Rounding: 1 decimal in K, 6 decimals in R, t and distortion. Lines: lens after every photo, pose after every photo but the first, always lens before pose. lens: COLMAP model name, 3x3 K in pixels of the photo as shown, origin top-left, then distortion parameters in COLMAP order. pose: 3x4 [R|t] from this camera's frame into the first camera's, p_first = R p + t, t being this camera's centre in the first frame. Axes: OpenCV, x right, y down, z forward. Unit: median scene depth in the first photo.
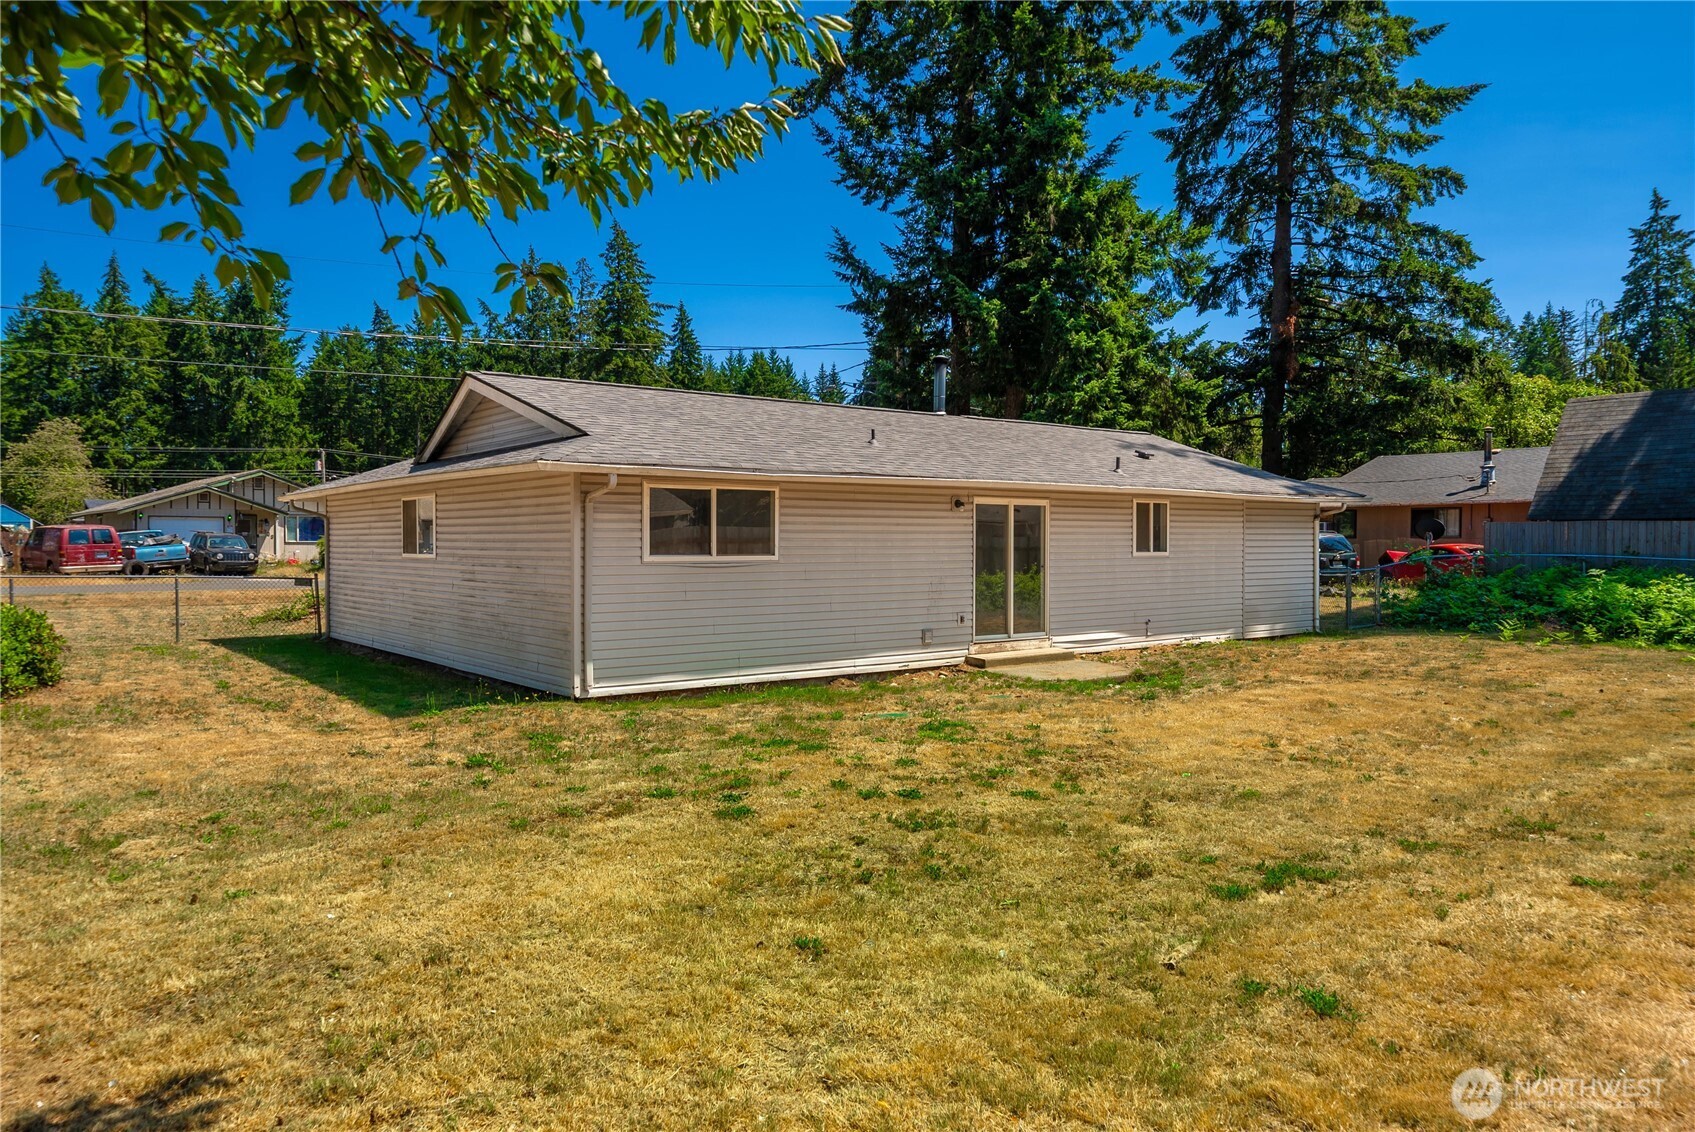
lens RADIAL K [[1157.3, 0, 847.5], [0, 1157.3, 566.0], [0, 0, 1]] dist [-0.003121, 0.004339]
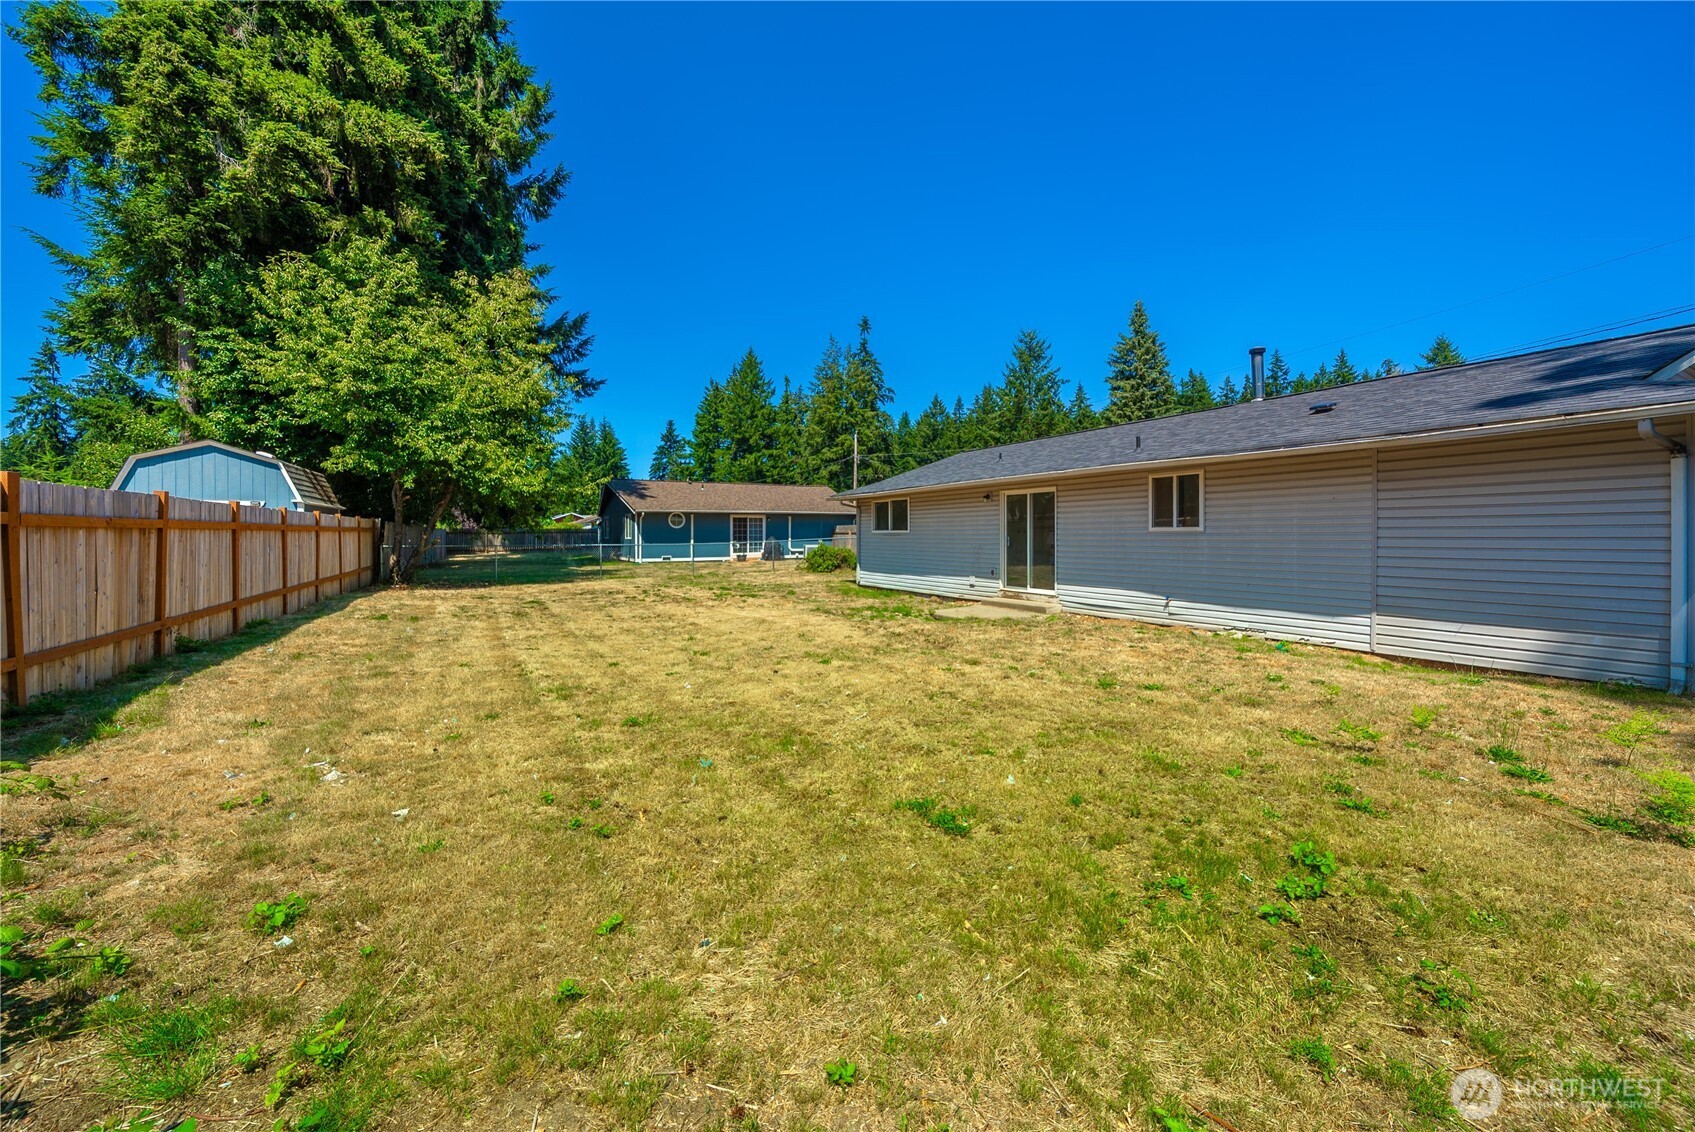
lens RADIAL K [[632.0, 0, 863.4], [0, 632.0, 534.8], [0, 0, 1]] dist [-0.008224, 0.000147]
pose [[-0.136337, 0.006931, -0.990638, 1.146717], [-0.010833, 0.999905, 0.008487, -0.010236], [0.990603, 0.011889, -0.136249, 1.148408]]
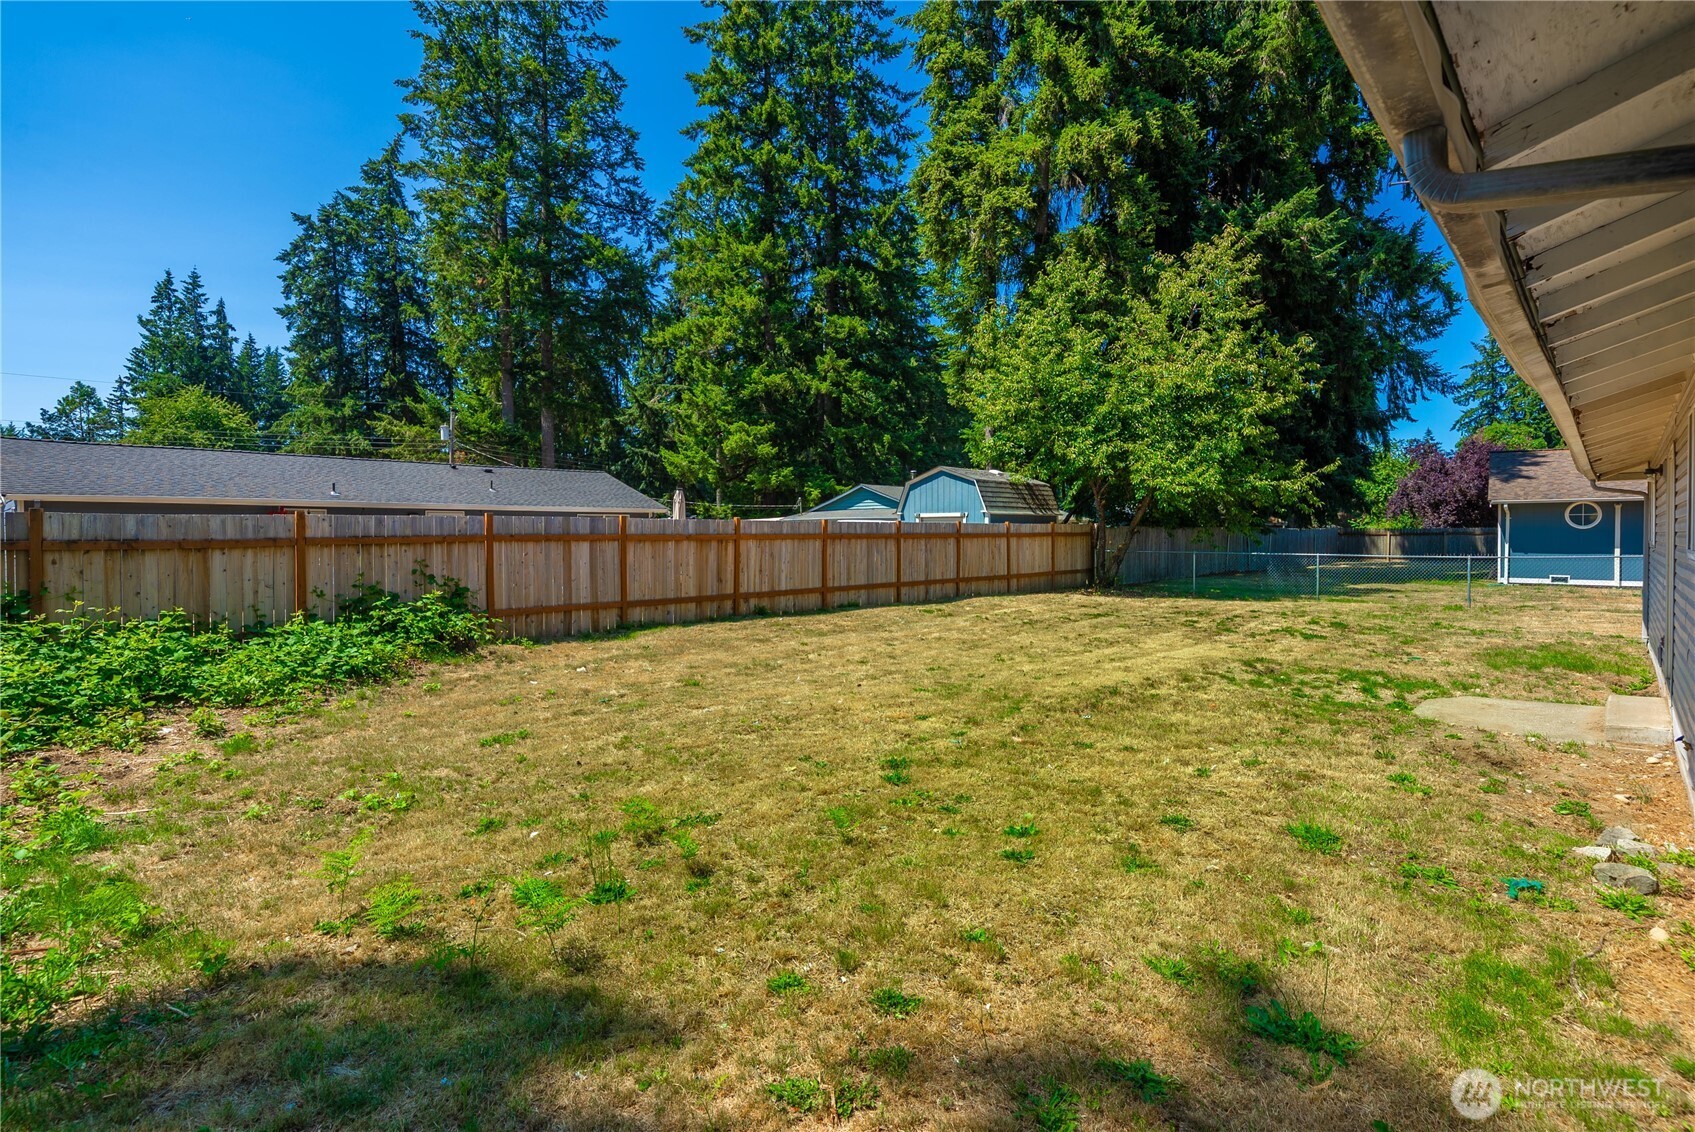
lens RADIAL K [[859.2, 0, 878.6], [0, 859.2, 537.7], [0, 0, 1]] dist [0.000803, 0.000084]
pose [[-0.979120, 0.006208, -0.203191, 0.787703], [0.002124, 0.999791, 0.020311, -0.030622], [0.203274, 0.019455, -0.978929, 1.693289]]
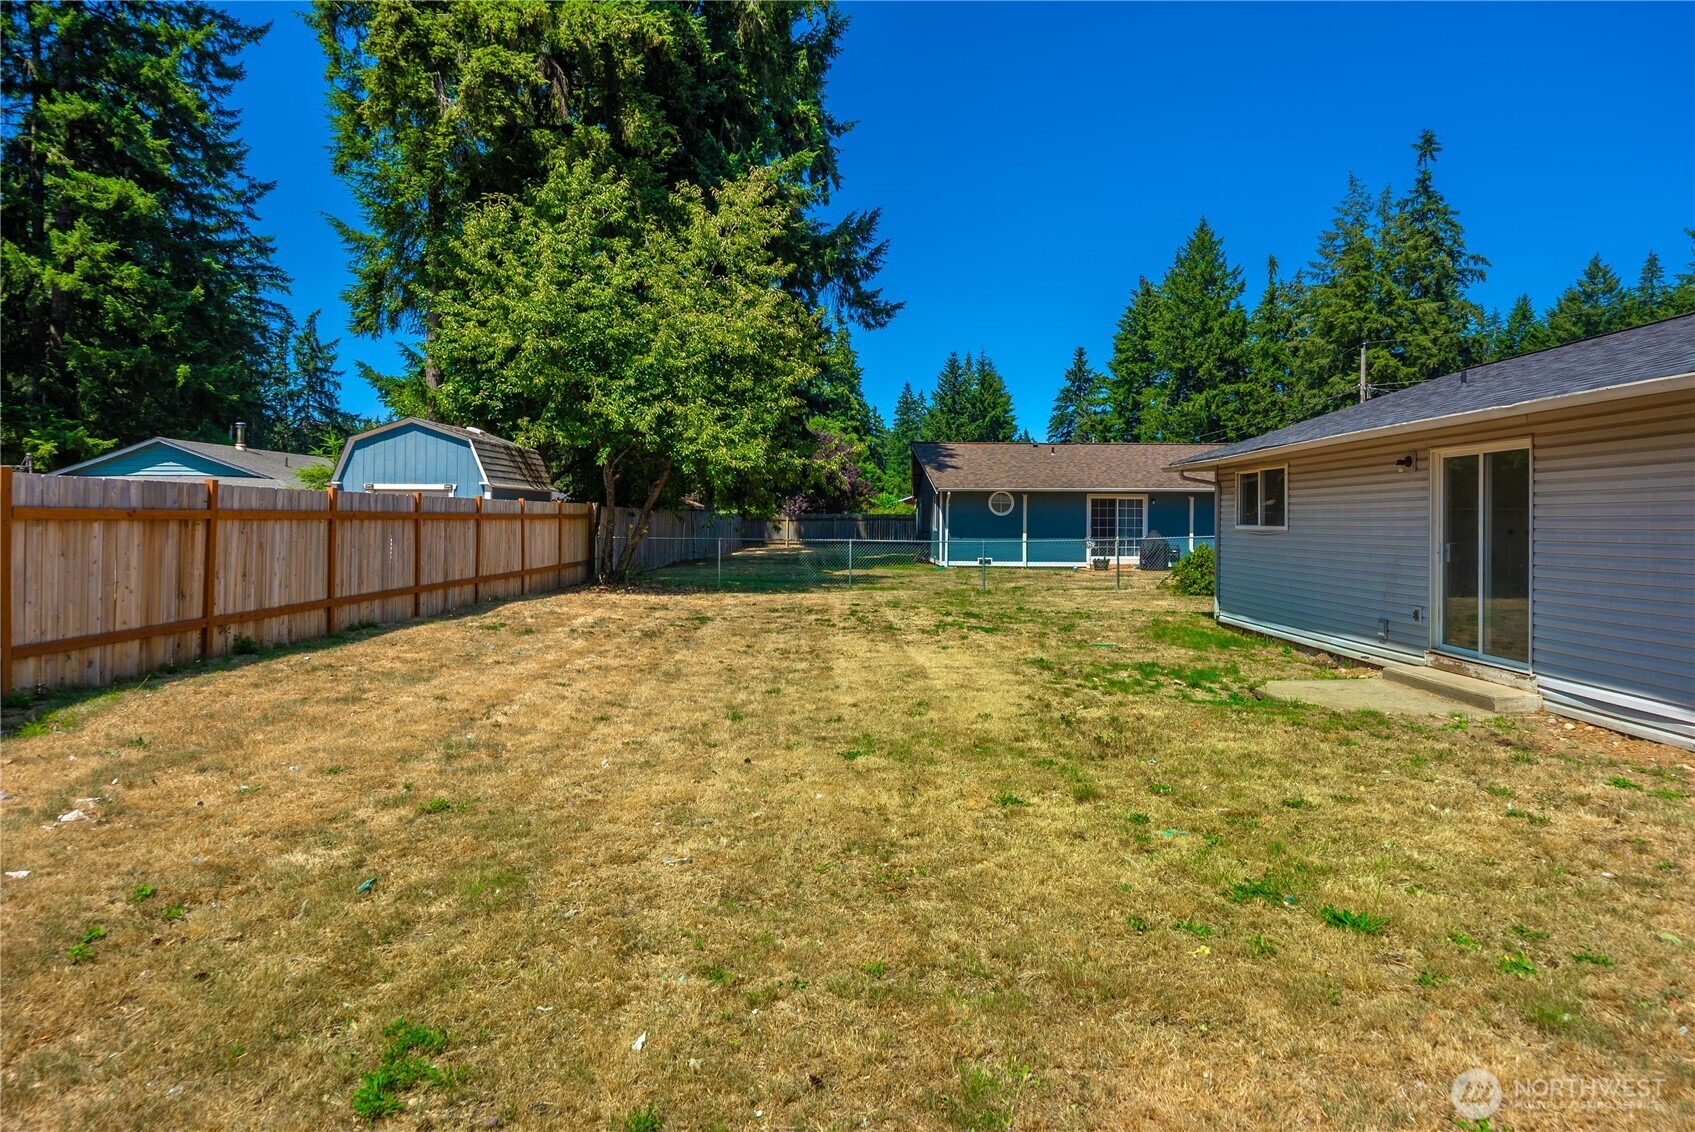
lens RADIAL K [[982.7, 0, 843.4], [0, 982.7, 505.9], [0, 0, 1]] dist [0.005031, -0.000773]
pose [[-0.629682, -0.011492, -0.776768, 1.005270], [-0.016077, 0.999869, -0.001760, -0.021261], [0.776687, 0.011380, -0.629784, 1.352223]]
